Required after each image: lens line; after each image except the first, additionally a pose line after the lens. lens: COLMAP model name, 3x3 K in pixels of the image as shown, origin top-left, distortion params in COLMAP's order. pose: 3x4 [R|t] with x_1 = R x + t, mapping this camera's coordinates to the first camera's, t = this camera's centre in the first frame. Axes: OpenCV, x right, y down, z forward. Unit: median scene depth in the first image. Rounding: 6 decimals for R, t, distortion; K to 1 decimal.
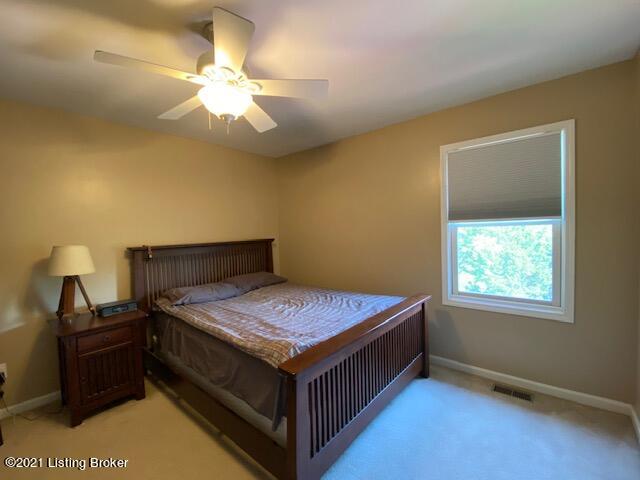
lens RADIAL K [[265.5, 0, 320.0], [0, 265.5, 240.0], [0, 0, 1]] dist [0.018038, -0.012610]
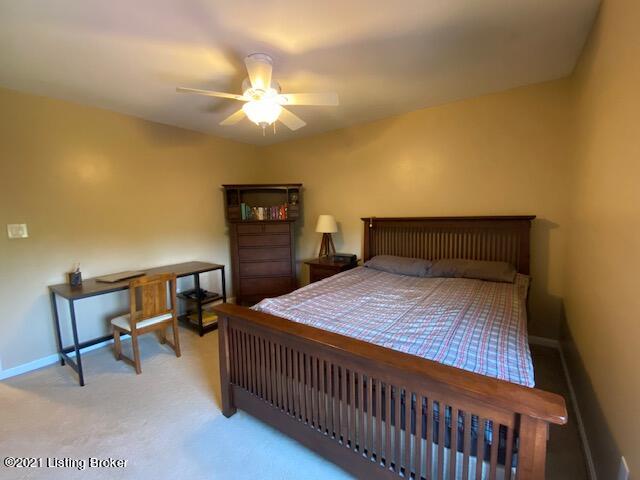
lens RADIAL K [[265.5, 0, 320.0], [0, 265.5, 240.0], [0, 0, 1]] dist [0.018038, -0.012610]
pose [[0.085454, 0.133741, -0.987325, 0.769537], [-0.008793, 0.991013, 0.133479, -0.050273], [0.996303, -0.002724, 0.085862, 0.797234]]
